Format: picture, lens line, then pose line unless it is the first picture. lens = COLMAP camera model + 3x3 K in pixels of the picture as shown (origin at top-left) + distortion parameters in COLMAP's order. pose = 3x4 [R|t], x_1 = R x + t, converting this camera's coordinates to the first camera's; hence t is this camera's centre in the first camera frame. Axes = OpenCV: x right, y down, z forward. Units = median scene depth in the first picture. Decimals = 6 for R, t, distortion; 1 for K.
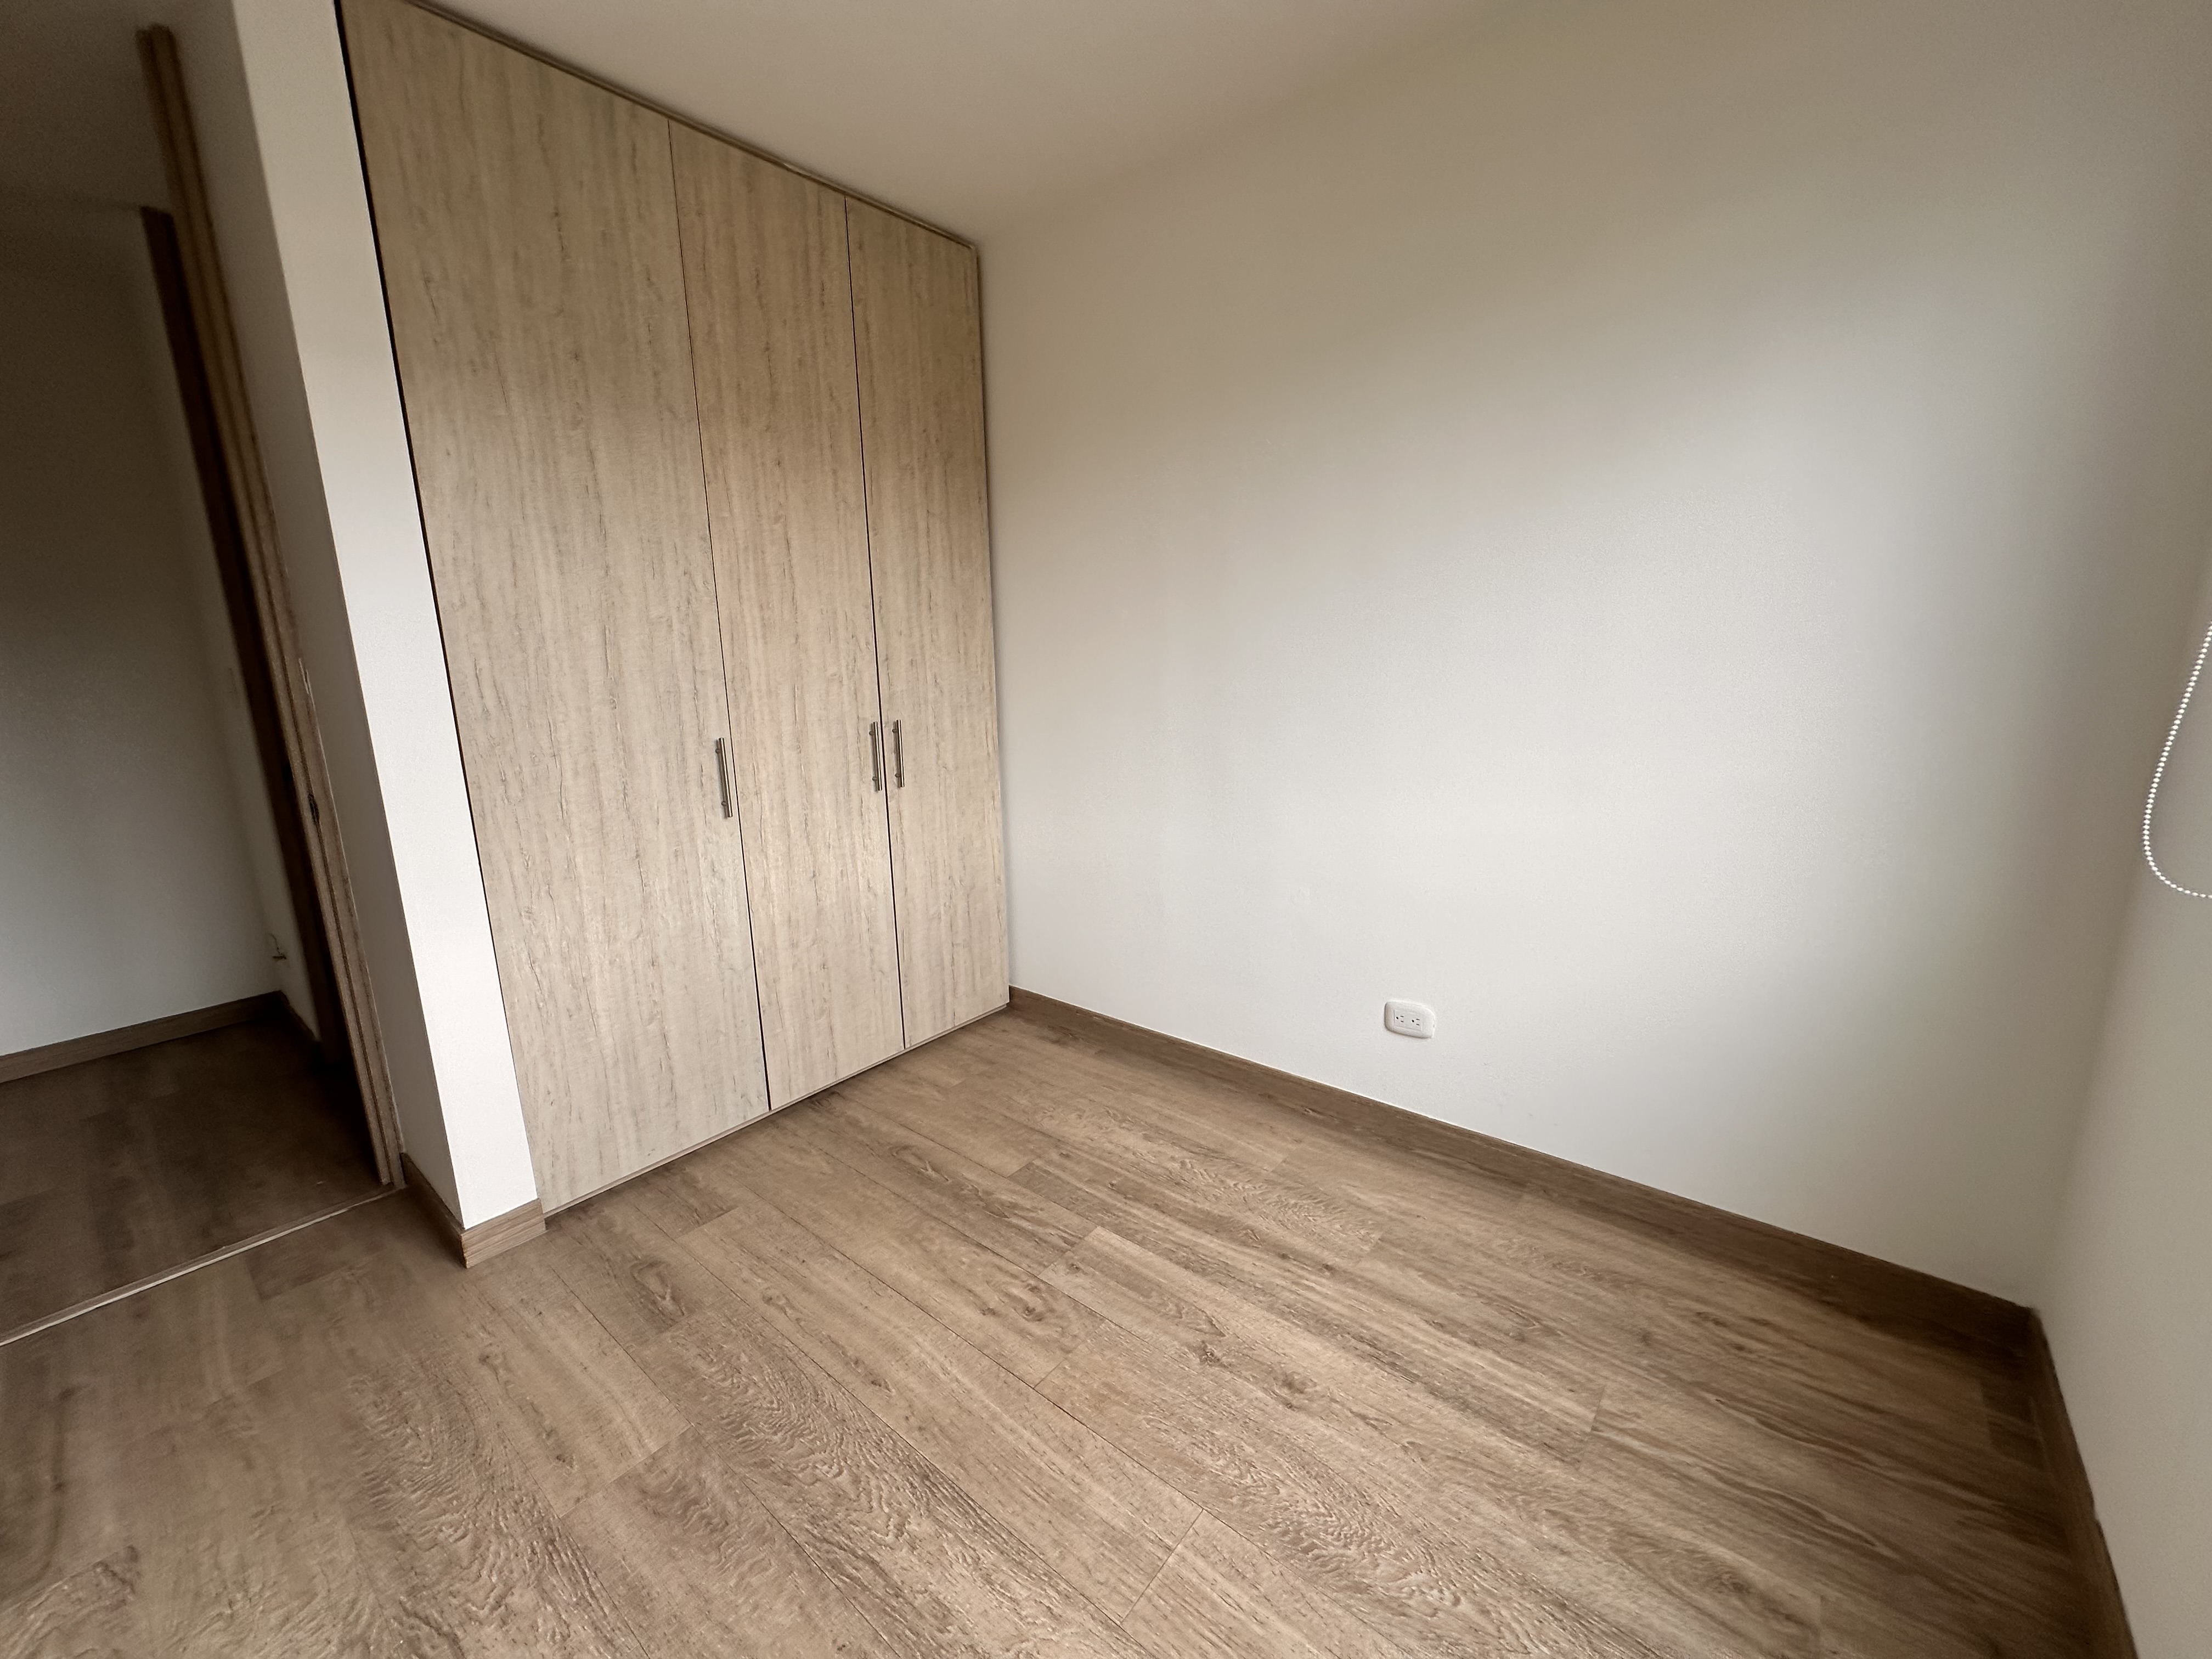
lens RADIAL K [[881.4, 0, 1105.4], [0, 881.4, 822.2], [0, 0, 1]] dist [-0.002236, 0.000475]
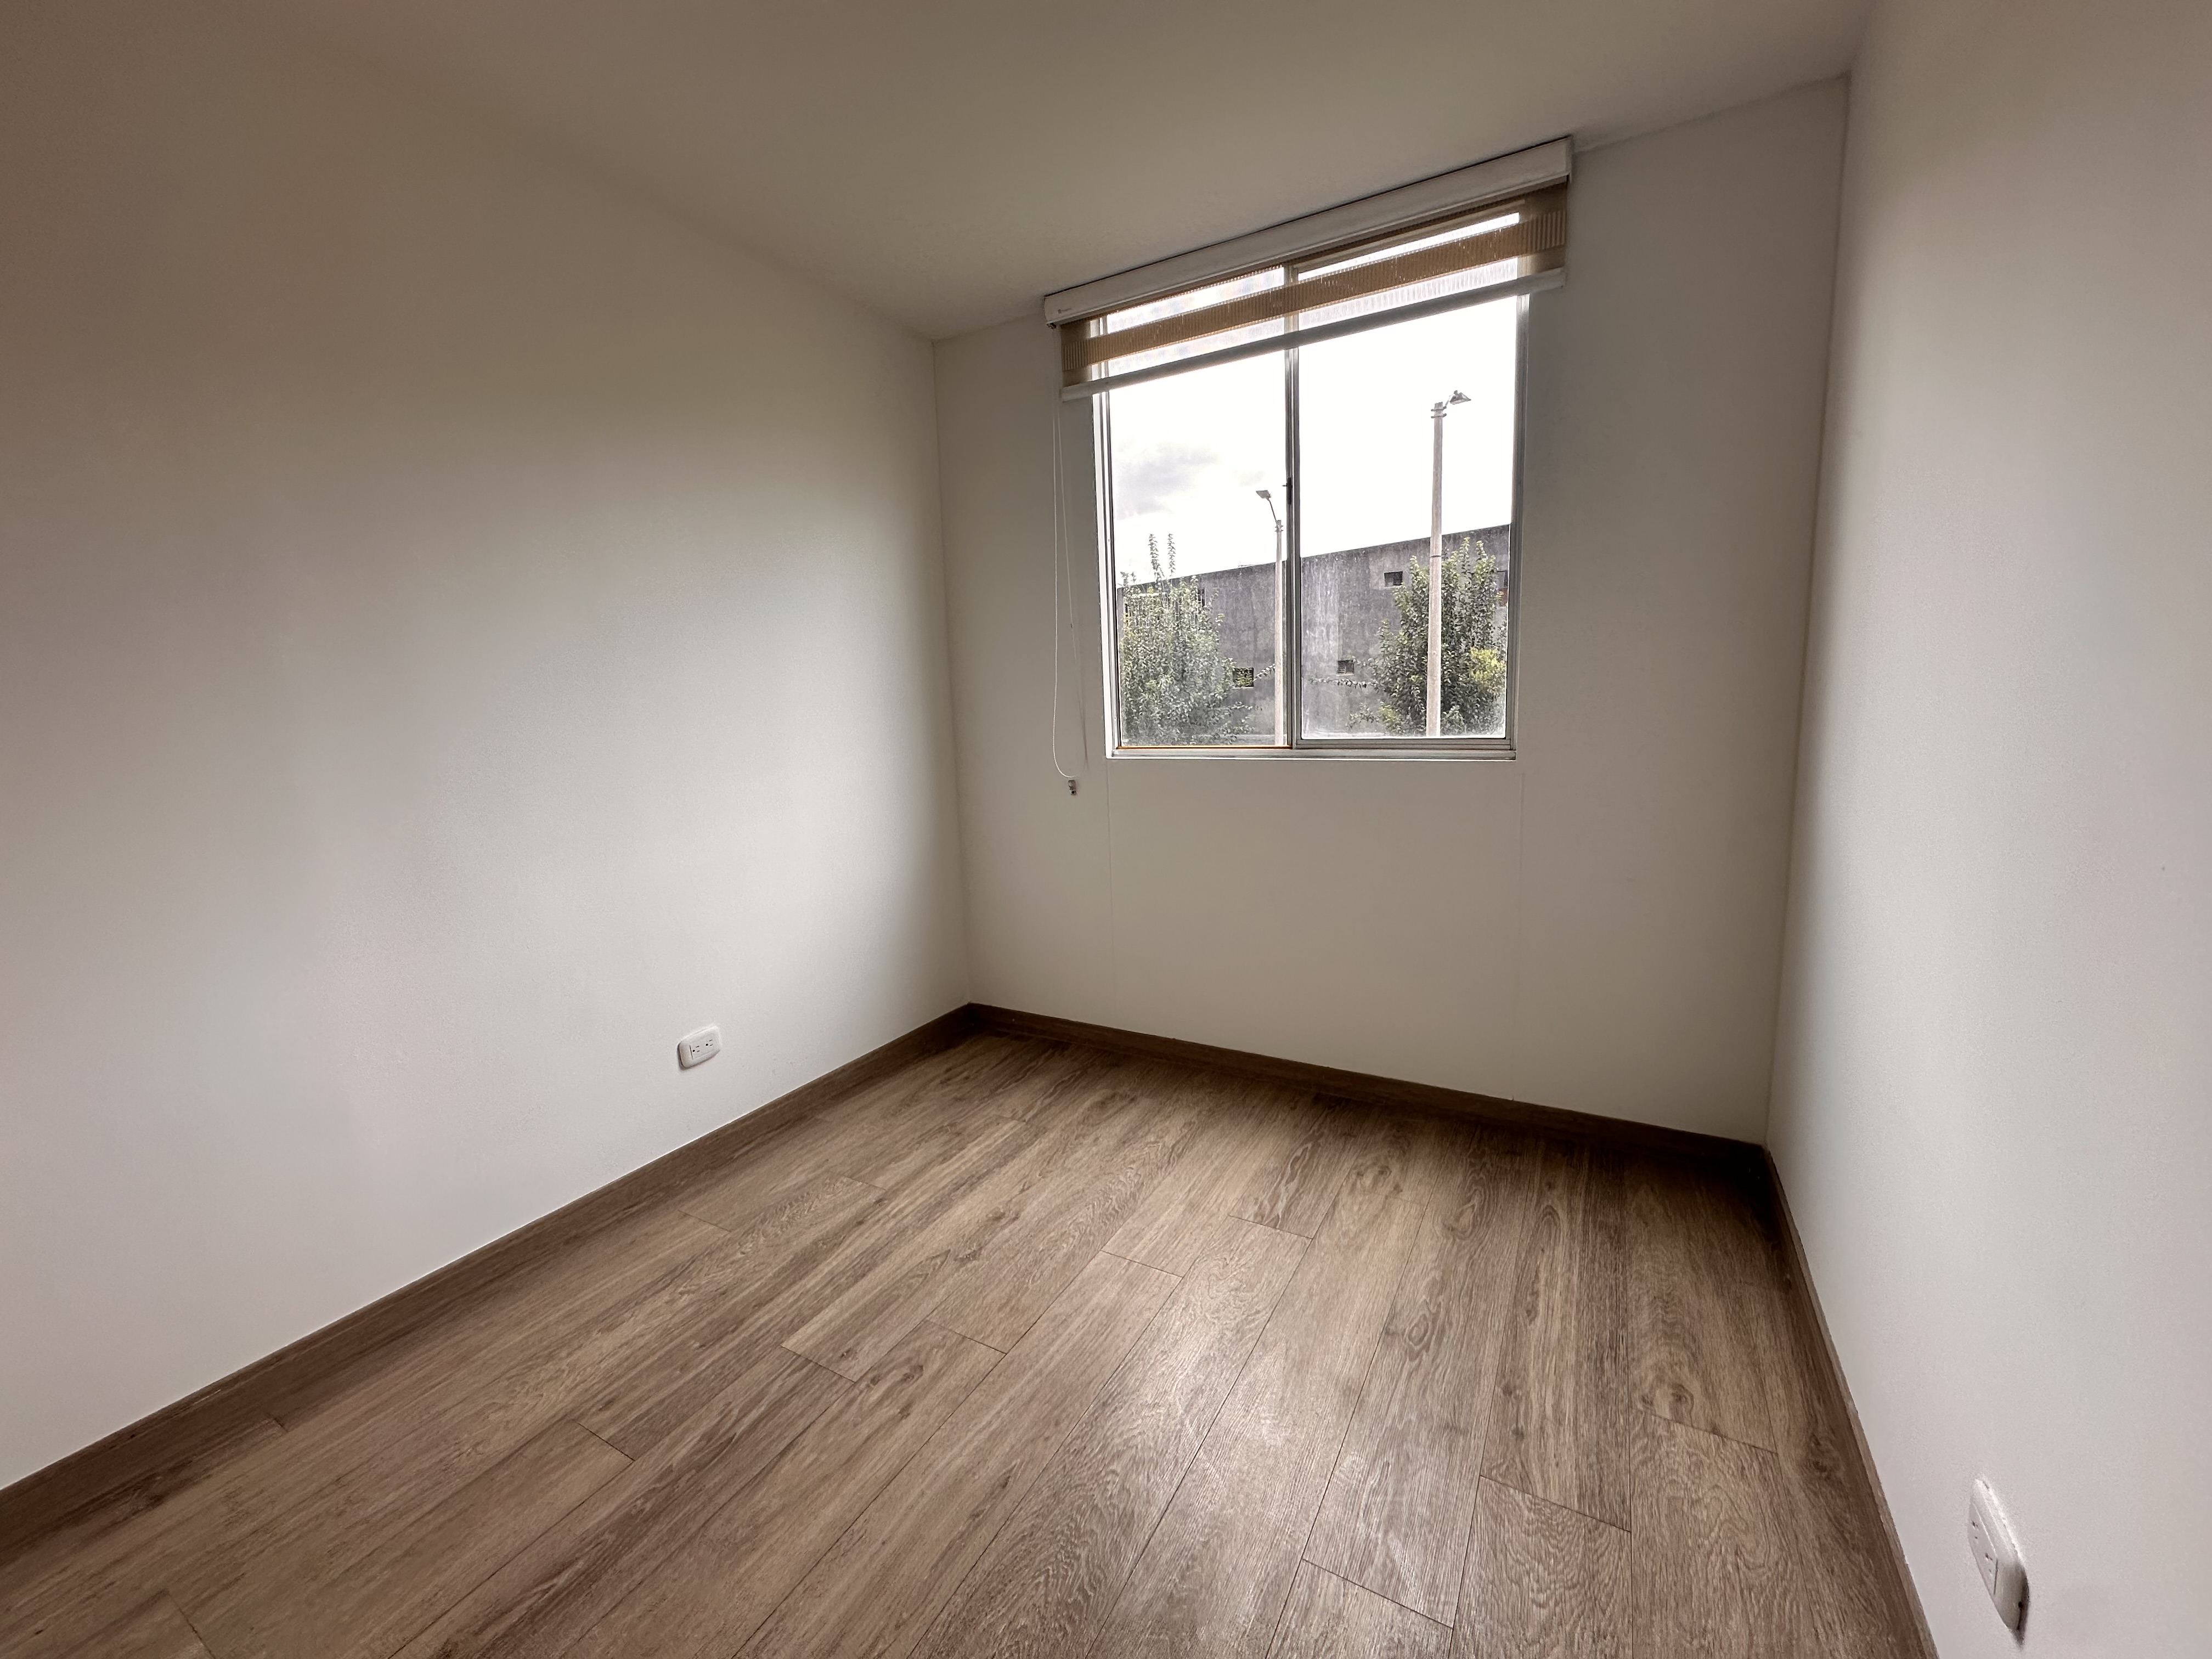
lens RADIAL K [[881.4, 0, 1105.4], [0, 881.4, 822.2], [0, 0, 1]] dist [-0.002236, 0.000475]
pose [[-0.164003, -0.111230, 0.980169, -0.937579], [0.236005, 0.960343, 0.148469, -0.101828], [-0.957812, 0.255674, -0.131248, 0.735888]]
